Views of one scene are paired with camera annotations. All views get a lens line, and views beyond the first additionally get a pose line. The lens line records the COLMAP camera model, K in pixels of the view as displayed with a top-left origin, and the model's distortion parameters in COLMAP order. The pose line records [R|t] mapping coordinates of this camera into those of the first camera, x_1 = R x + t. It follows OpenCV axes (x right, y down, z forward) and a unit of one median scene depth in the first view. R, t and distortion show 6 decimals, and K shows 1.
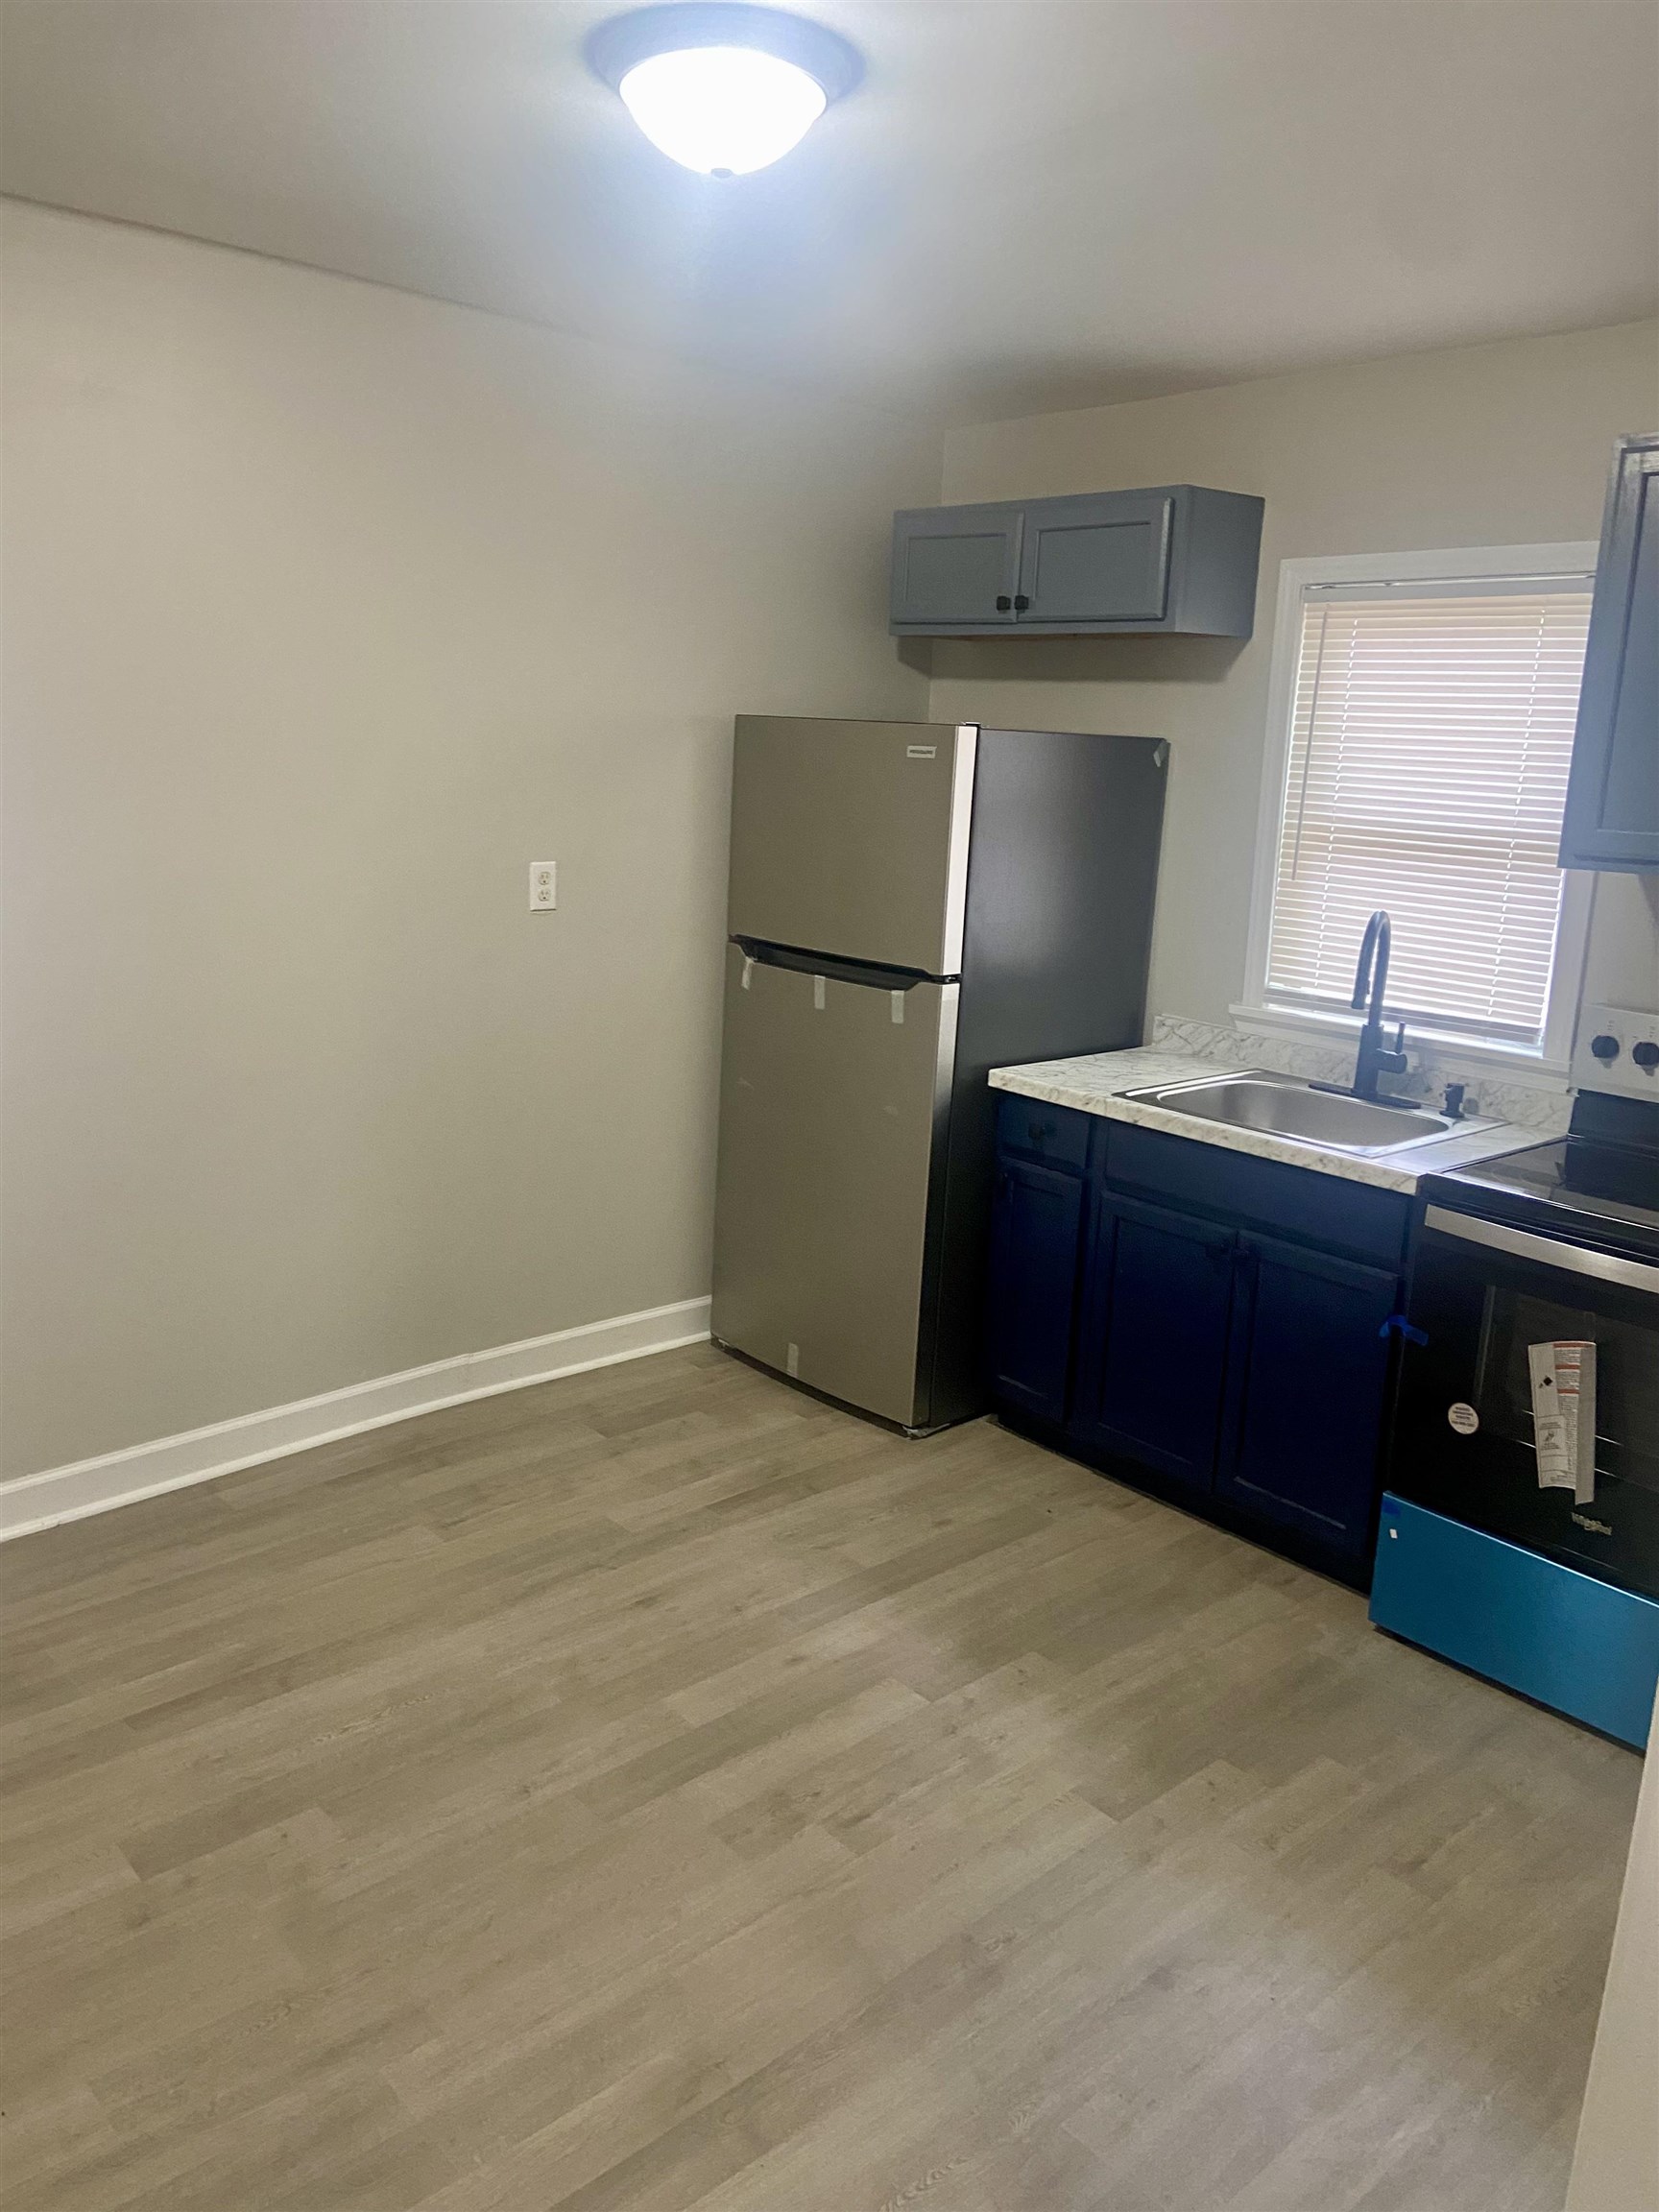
lens RADIAL K [[1661.7, 0, 831.5], [0, 1661.7, 1084.3], [0, 0, 1]] dist [0.081759, -0.107916]
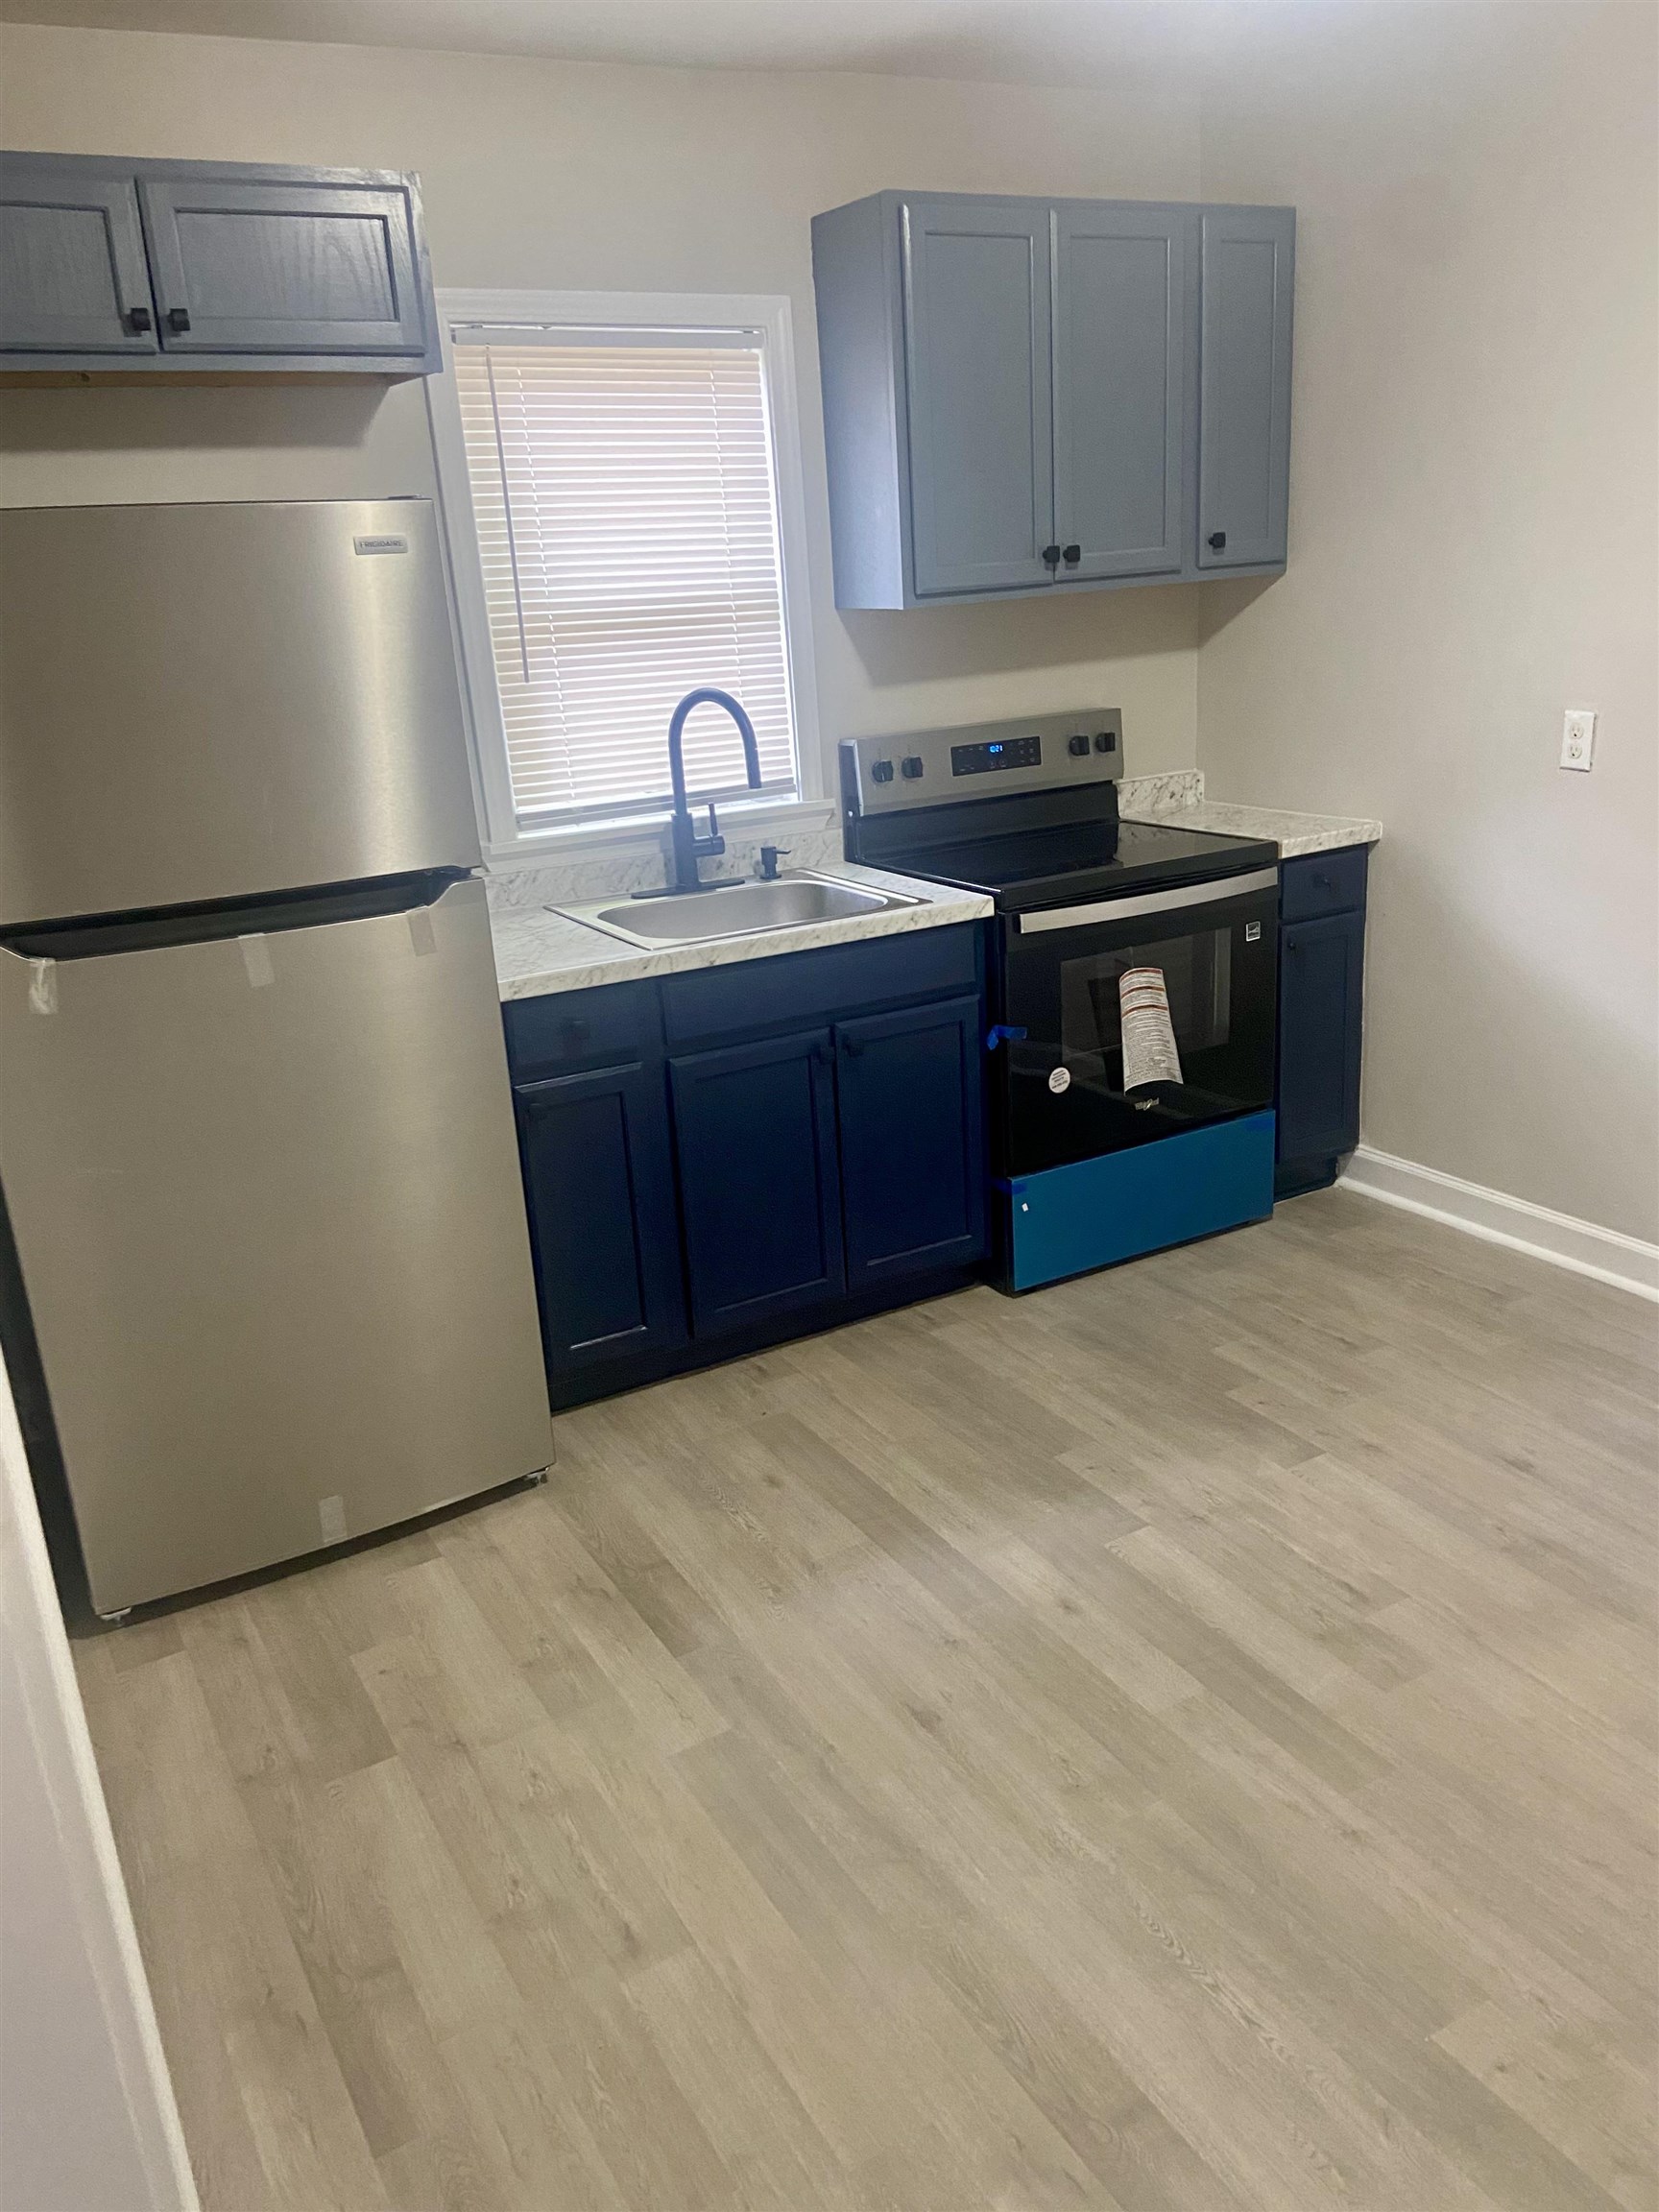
lens RADIAL K [[1661.7, 0, 838.6], [0, 1661.7, 1124.0], [0, 0, 1]] dist [0.081759, -0.107916]
pose [[0.191794, -0.367396, 0.910074, -0.650202], [0.264027, 0.912419, 0.312700, -0.161377], [-0.945254, 0.180310, 0.271999, 0.735987]]
